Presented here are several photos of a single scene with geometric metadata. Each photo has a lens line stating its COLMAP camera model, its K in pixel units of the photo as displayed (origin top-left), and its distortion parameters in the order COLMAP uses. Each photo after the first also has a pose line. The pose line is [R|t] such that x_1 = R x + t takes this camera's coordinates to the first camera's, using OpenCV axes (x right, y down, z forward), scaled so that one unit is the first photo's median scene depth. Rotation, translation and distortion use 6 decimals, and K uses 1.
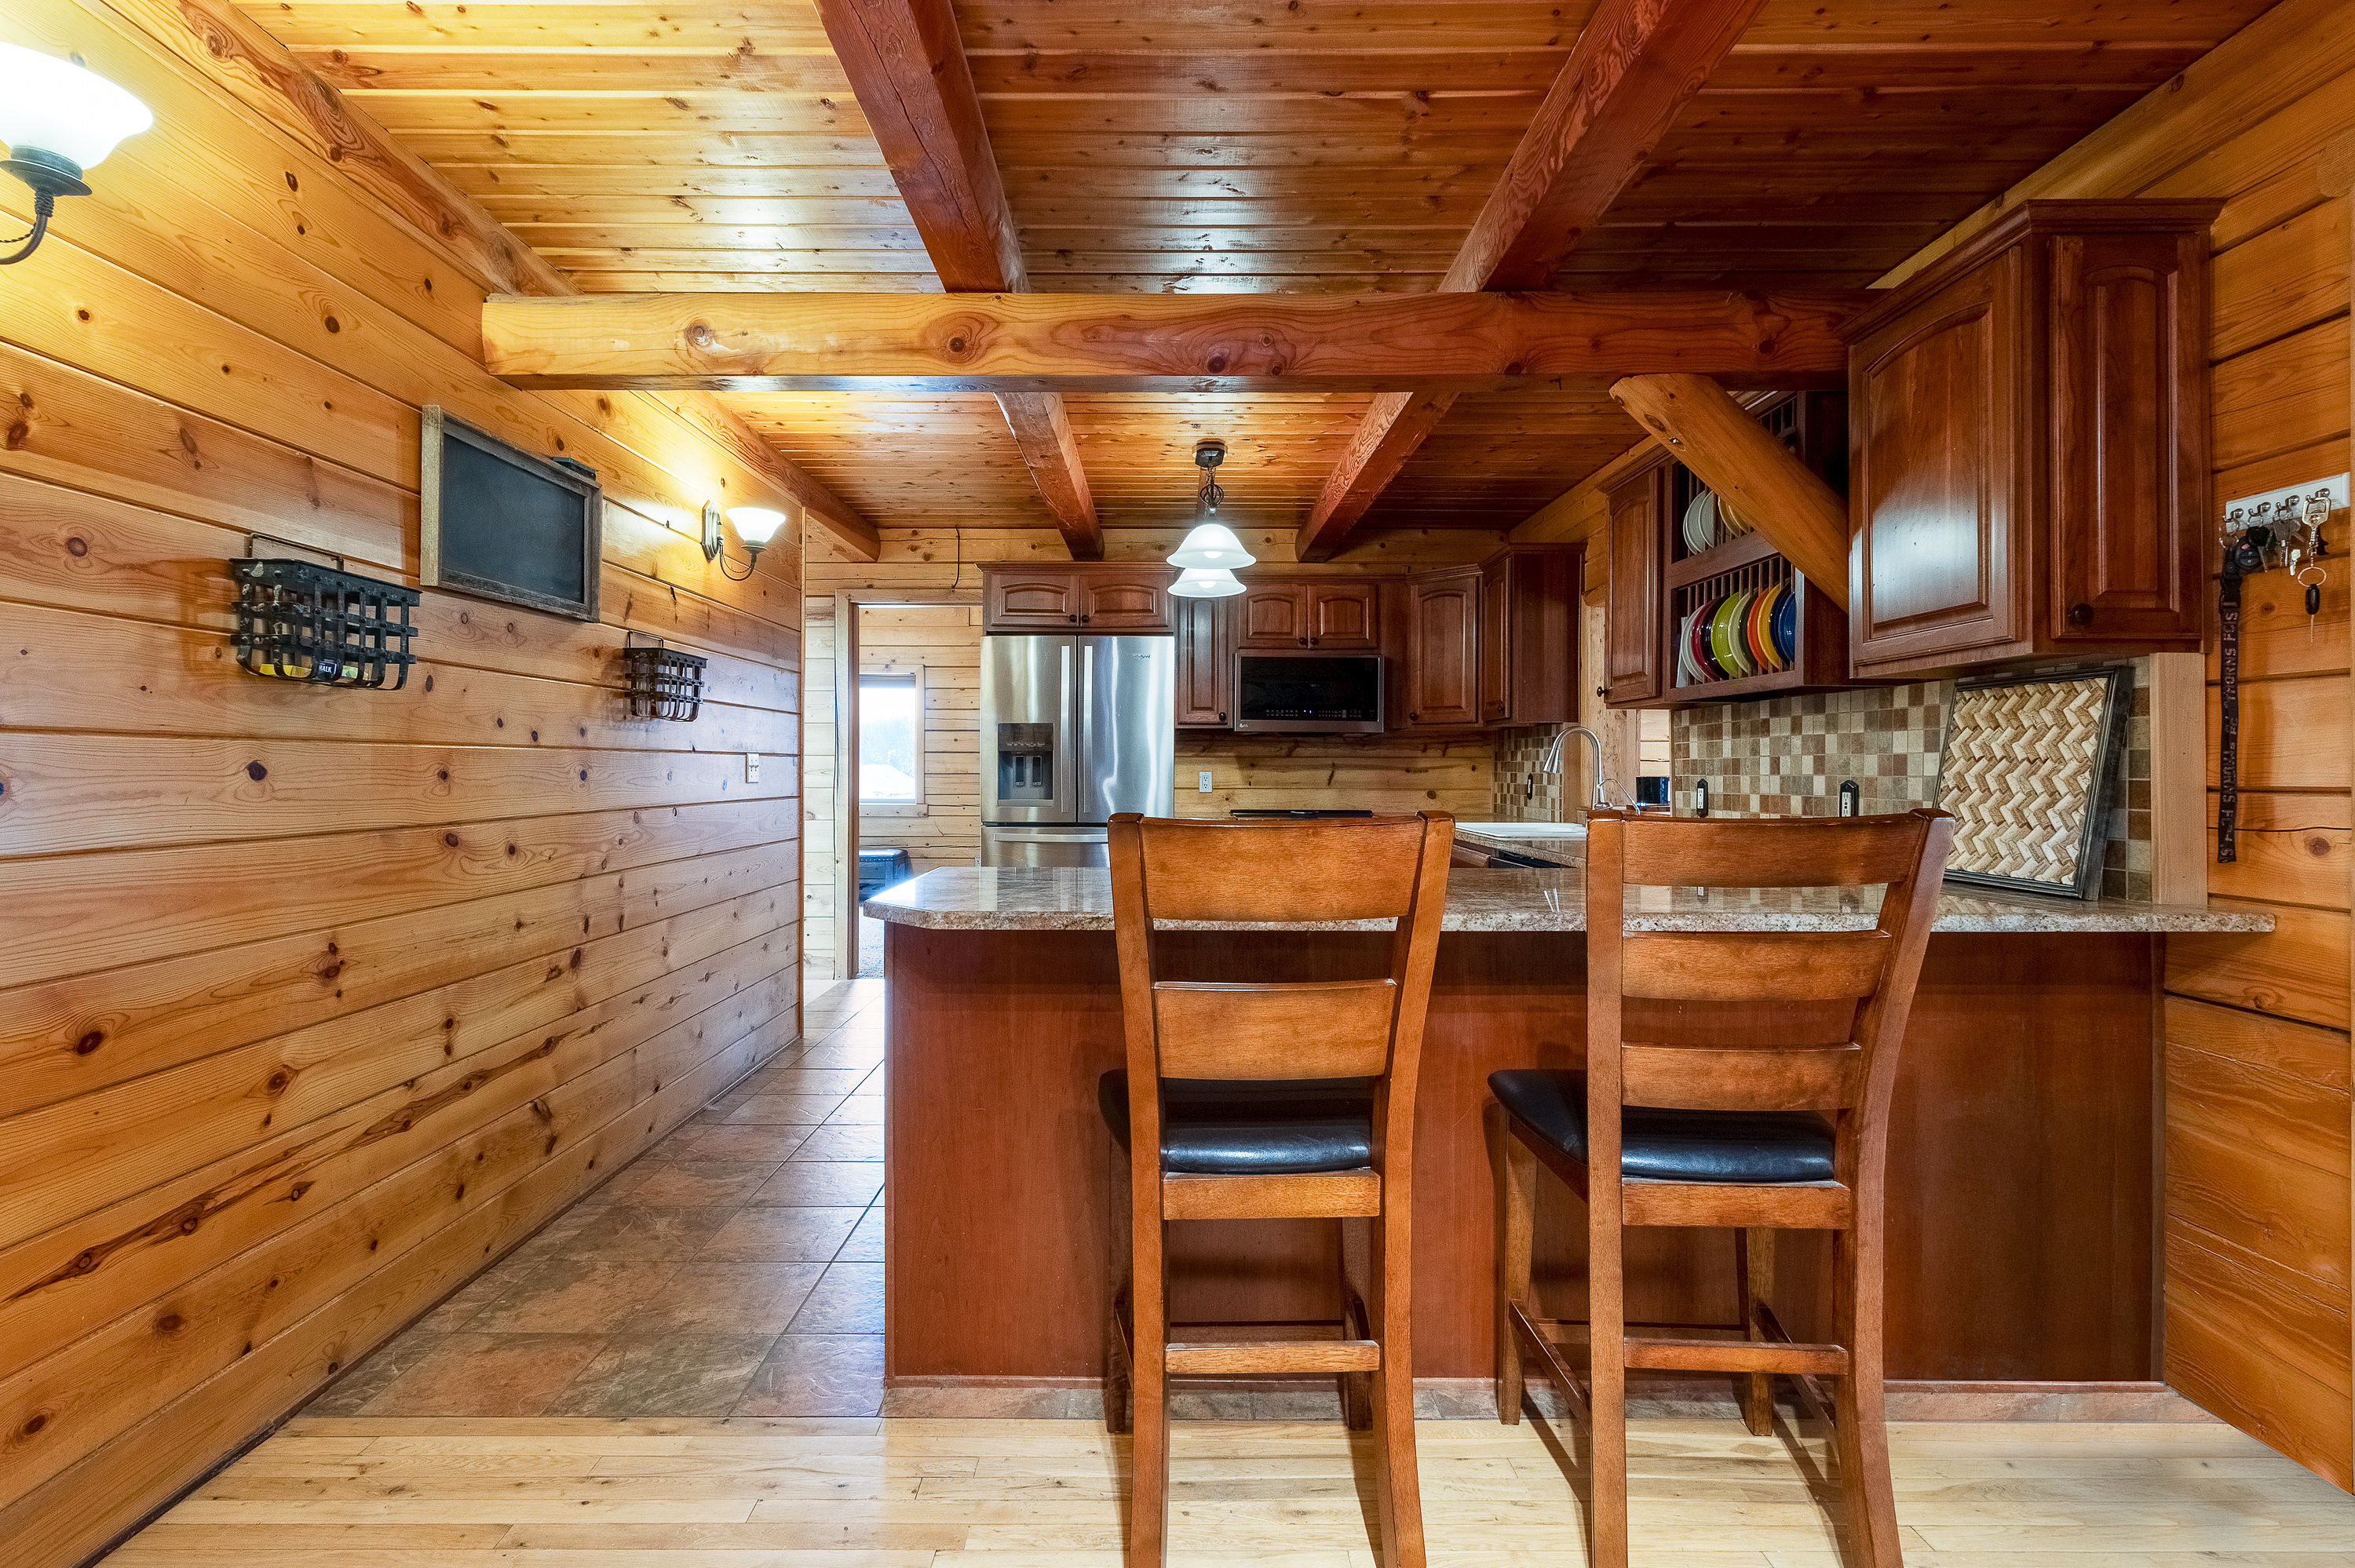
lens RADIAL K [[1128.9, 0, 1169.0], [0, 1128.9, 773.8], [0, 0, 1]] dist [0.002433, 0.000878]
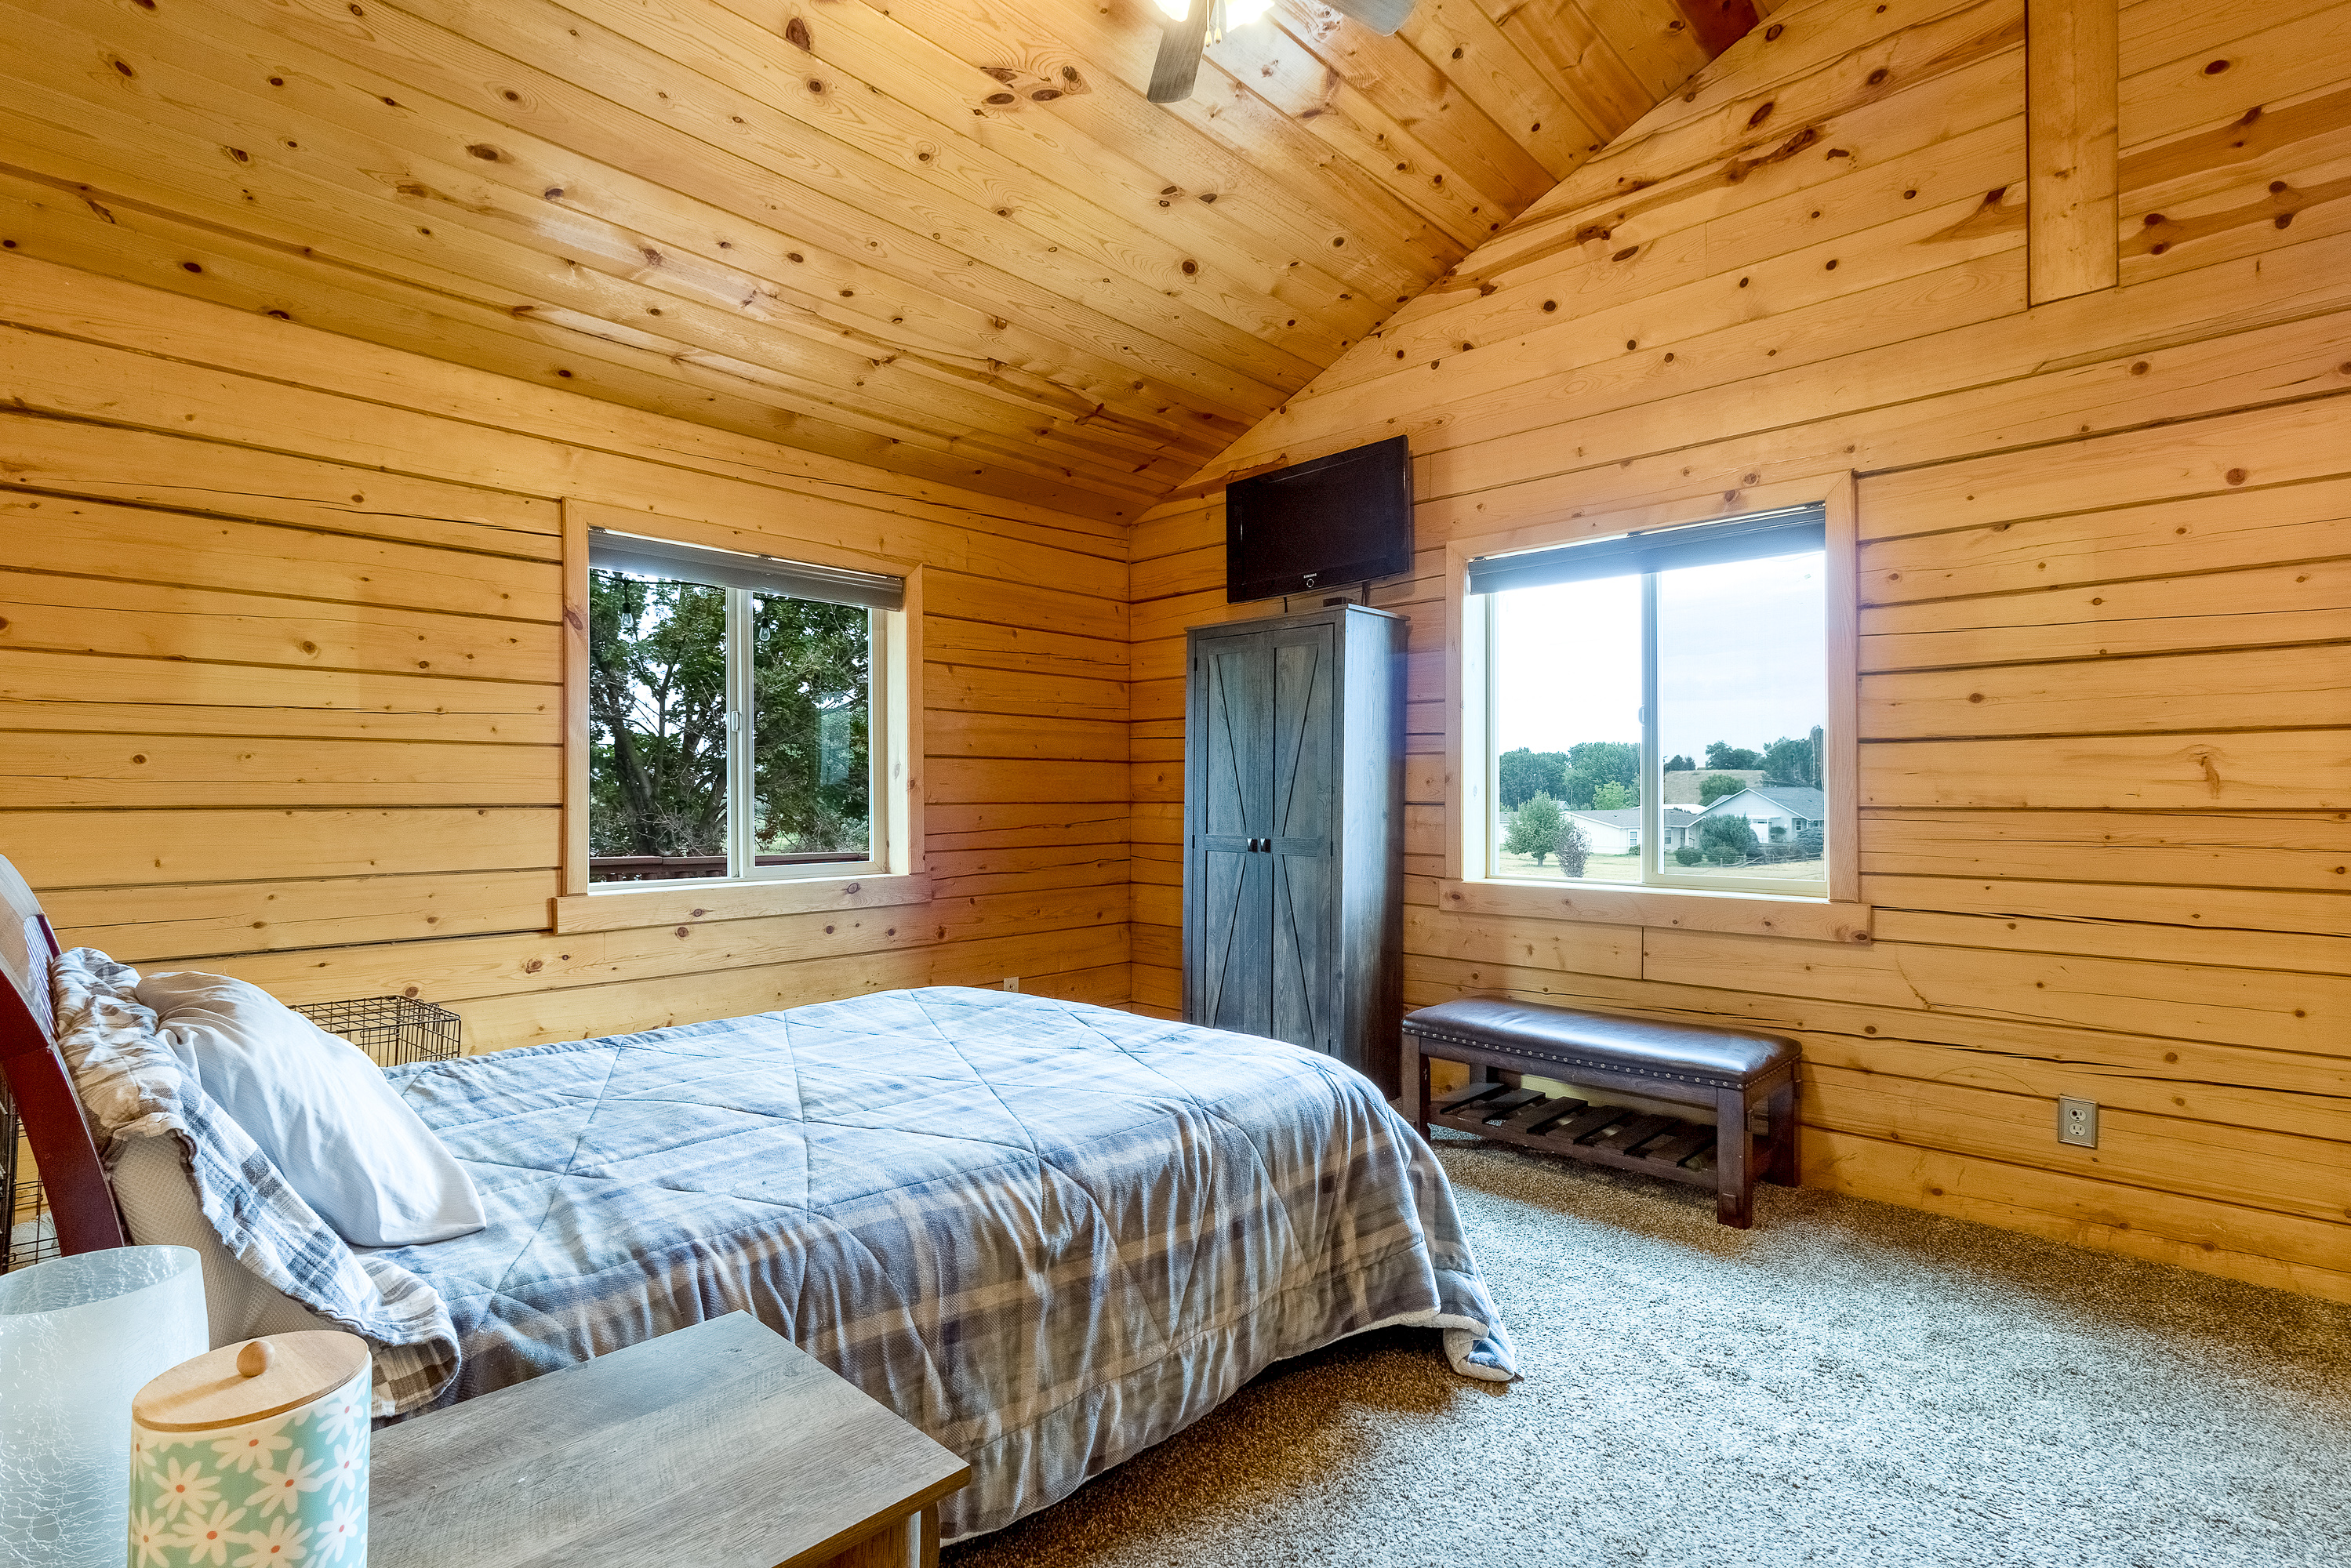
lens RADIAL K [[1127.0, 0, 1173.5], [0, 1127.0, 790.1], [0, 0, 1]] dist [0.002433, 0.000878]
pose [[0.724974, -0.006589, -0.688745, -0.137046], [0.001299, 0.999966, -0.008199, -0.002750], [0.688775, 0.005050, 0.724957, 0.634224]]
